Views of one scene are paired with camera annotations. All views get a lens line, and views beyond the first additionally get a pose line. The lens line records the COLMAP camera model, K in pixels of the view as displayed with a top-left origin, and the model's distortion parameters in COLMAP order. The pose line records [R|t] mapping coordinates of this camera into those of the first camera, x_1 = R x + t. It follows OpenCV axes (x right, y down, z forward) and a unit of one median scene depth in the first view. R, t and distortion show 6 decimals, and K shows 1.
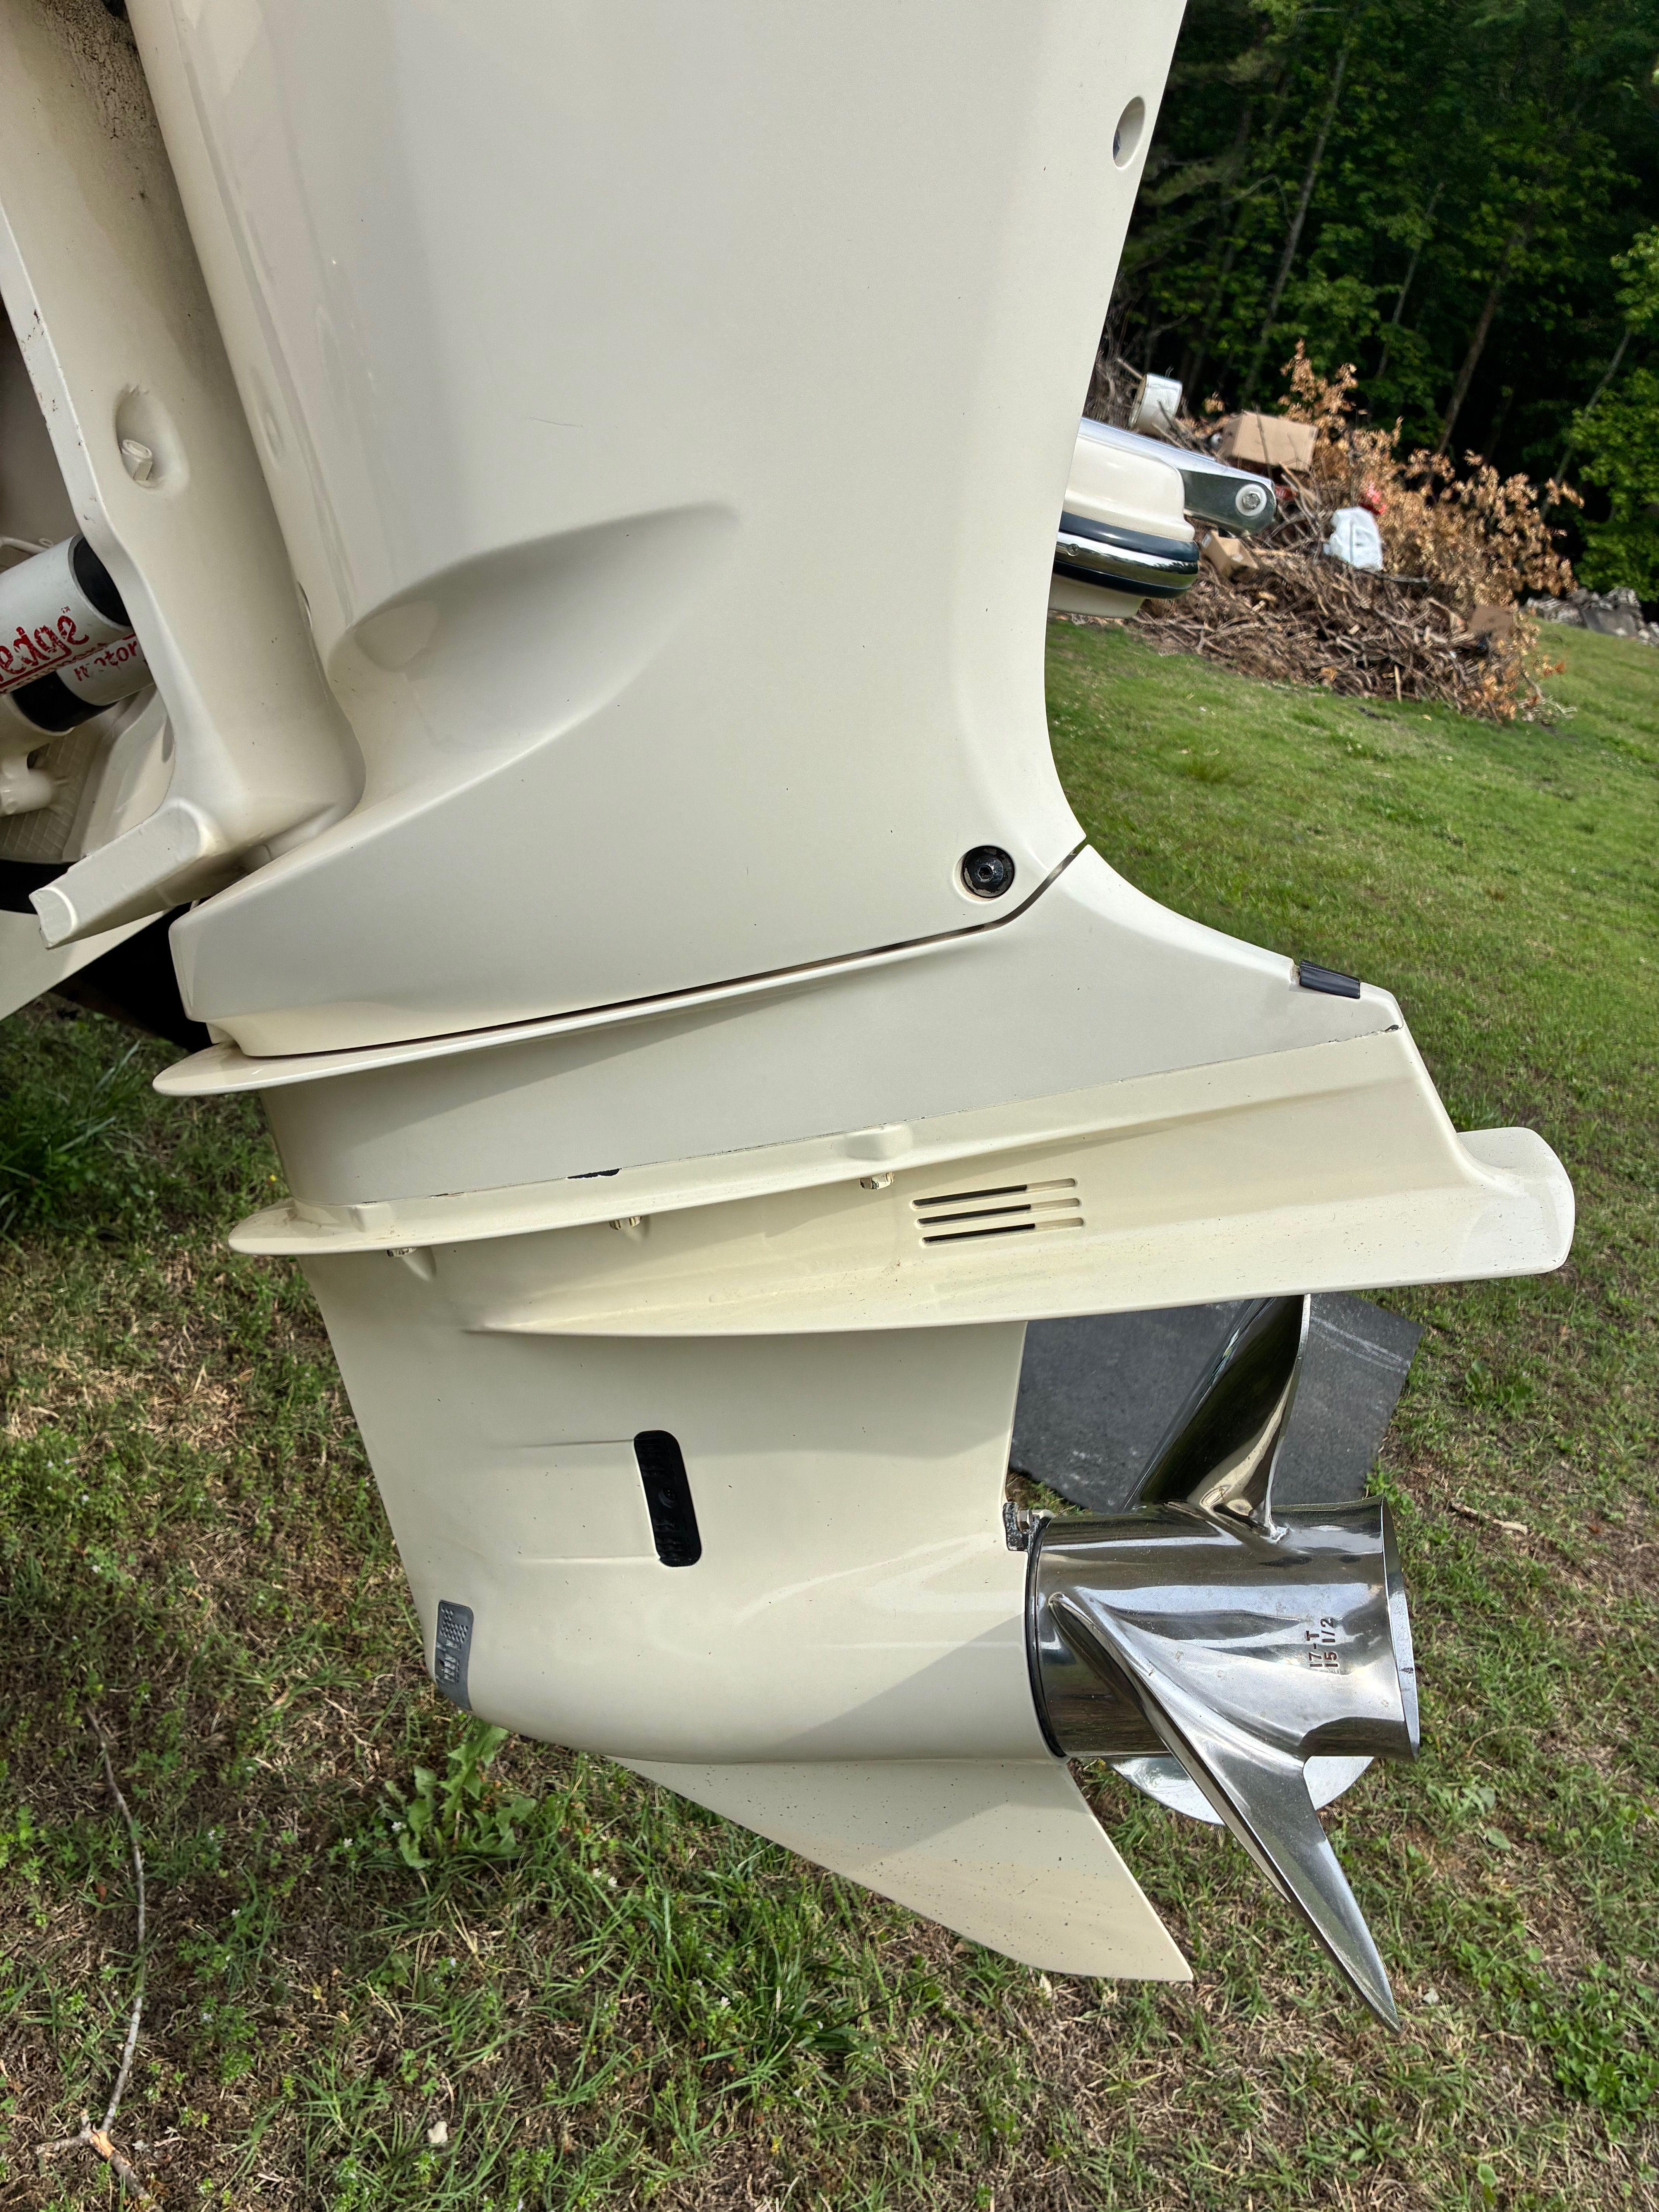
lens RADIAL K [[1671.5, 0, 841.0], [0, 1671.5, 1093.4], [0, 0, 1]] dist [0.042450, -0.059550]
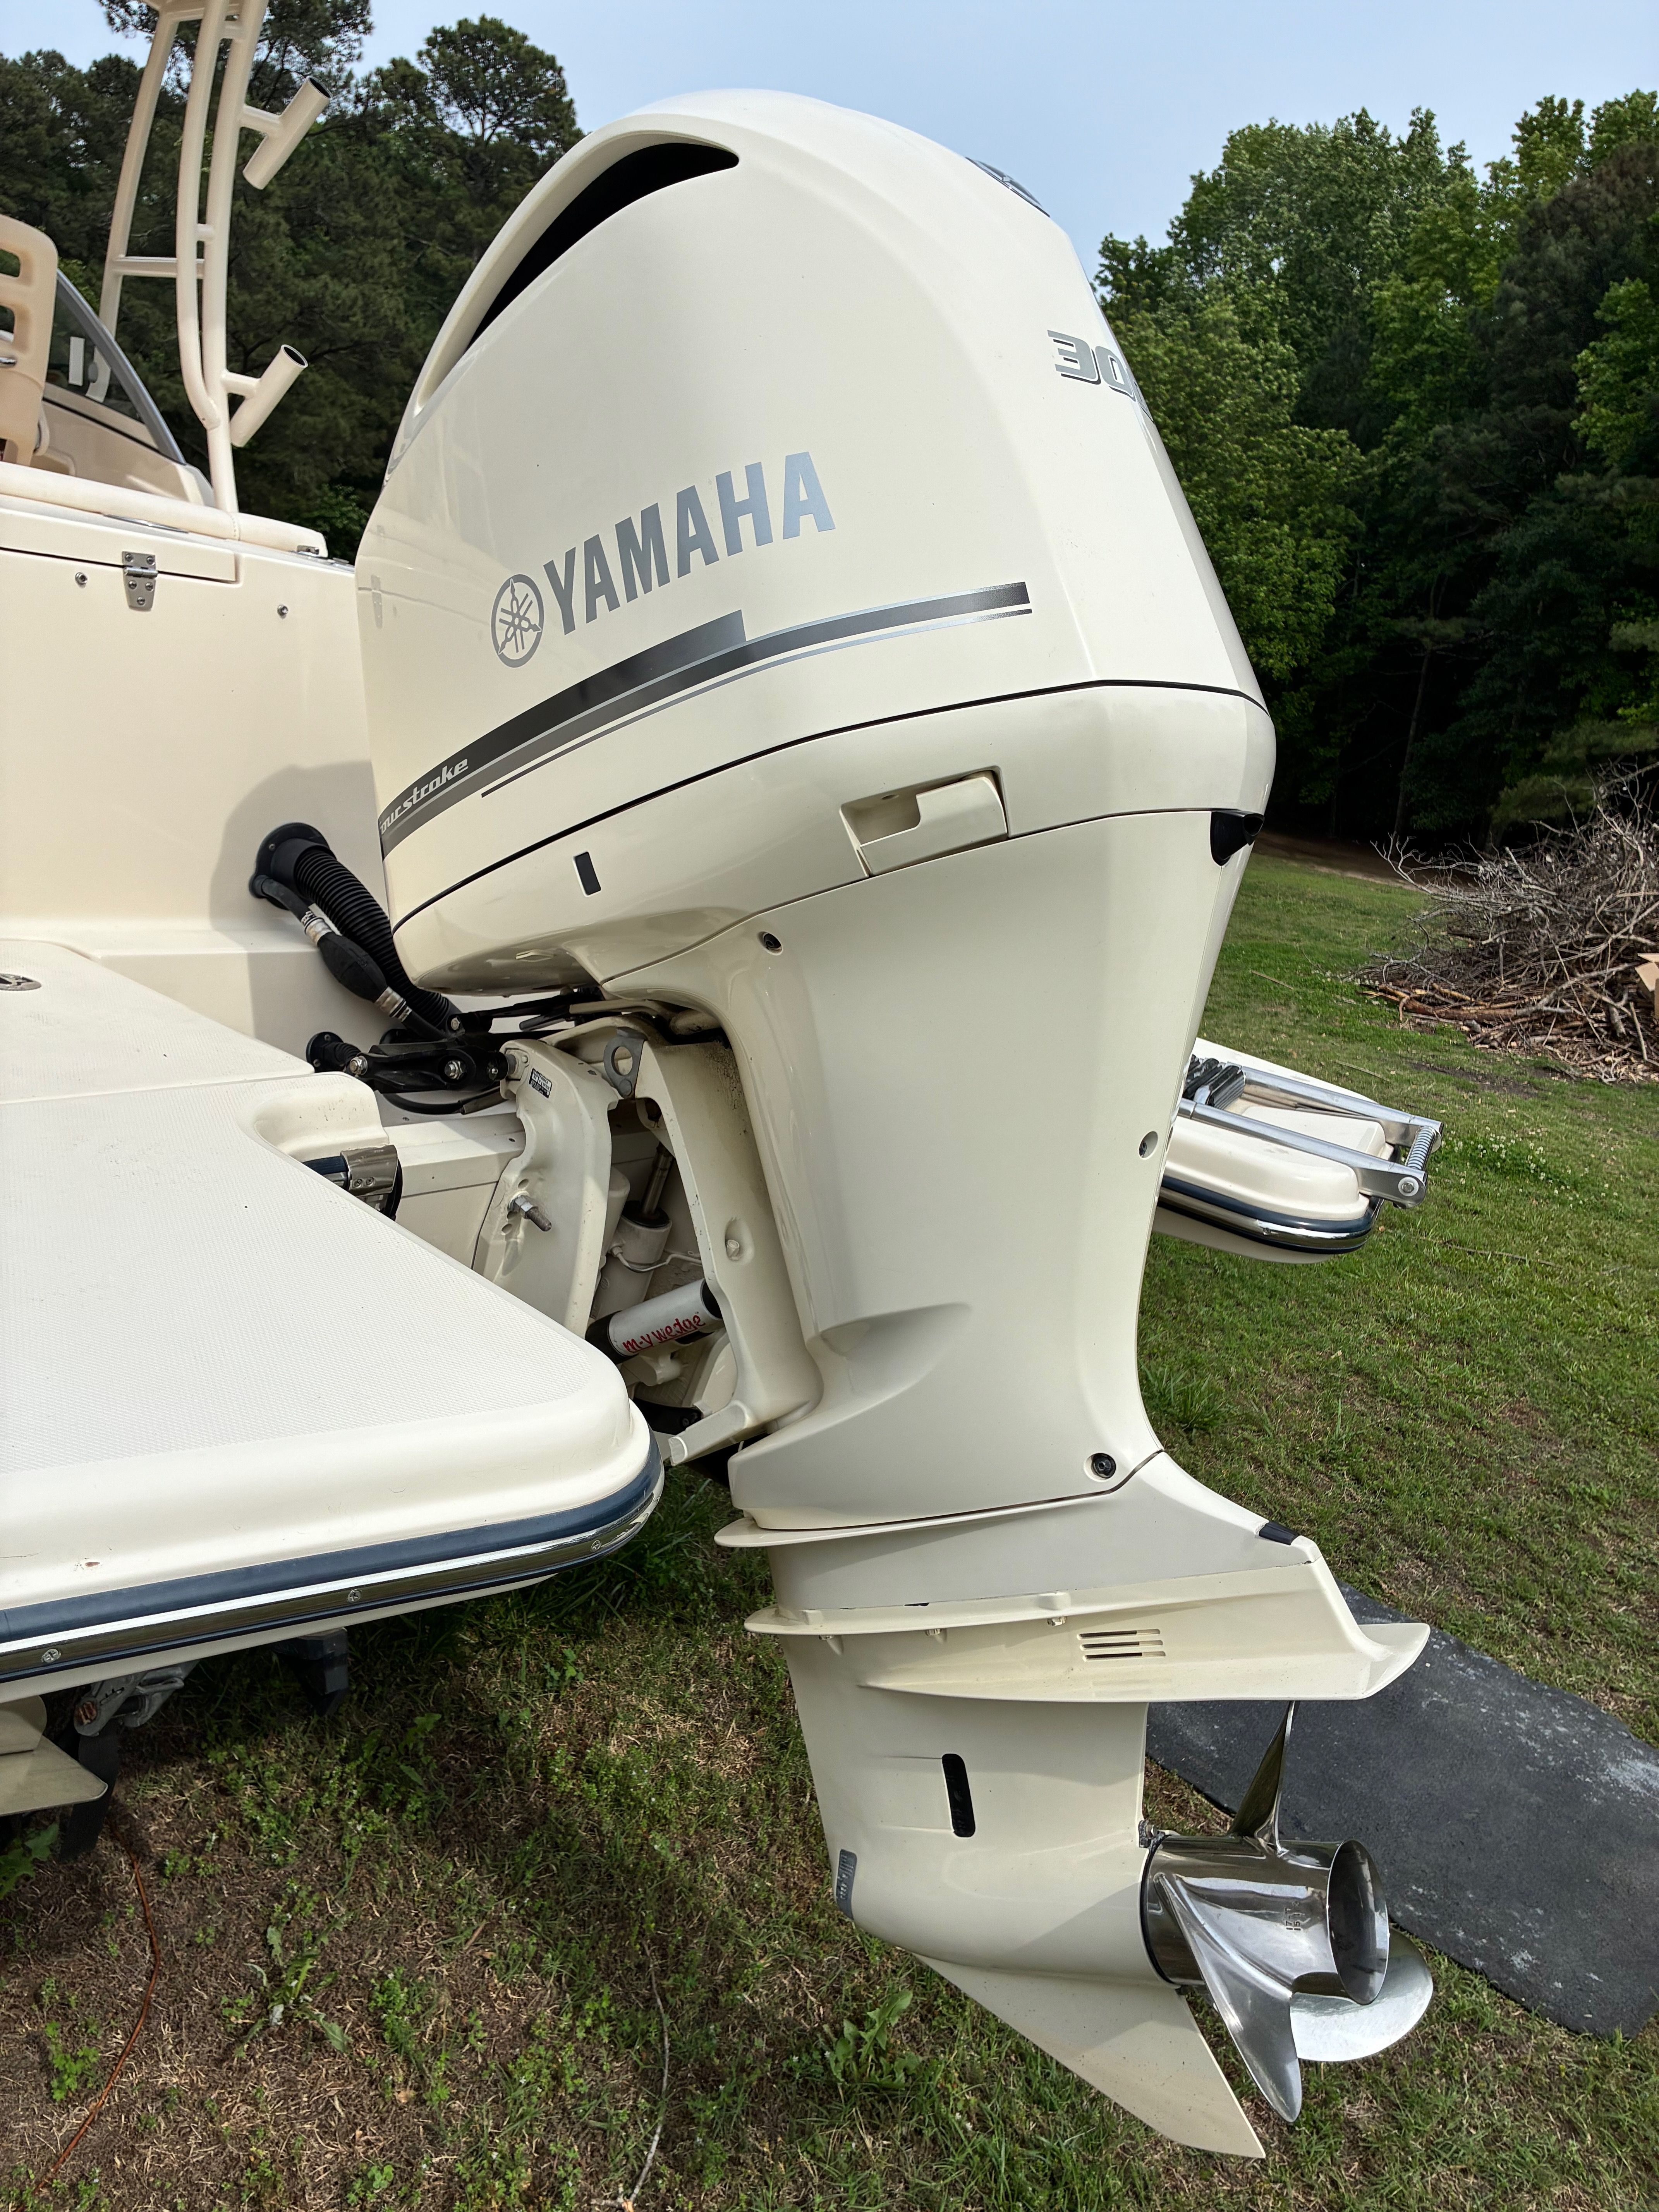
lens RADIAL K [[1671.5, 0, 833.9], [0, 1671.5, 1112.7], [0, 0, 1]] dist [0.042450, -0.059550]
pose [[0.945775, -0.007436, -0.324738, 0.228264], [-0.068597, 0.972618, -0.222054, -0.038953], [0.317497, 0.232289, 0.919368, -0.549786]]
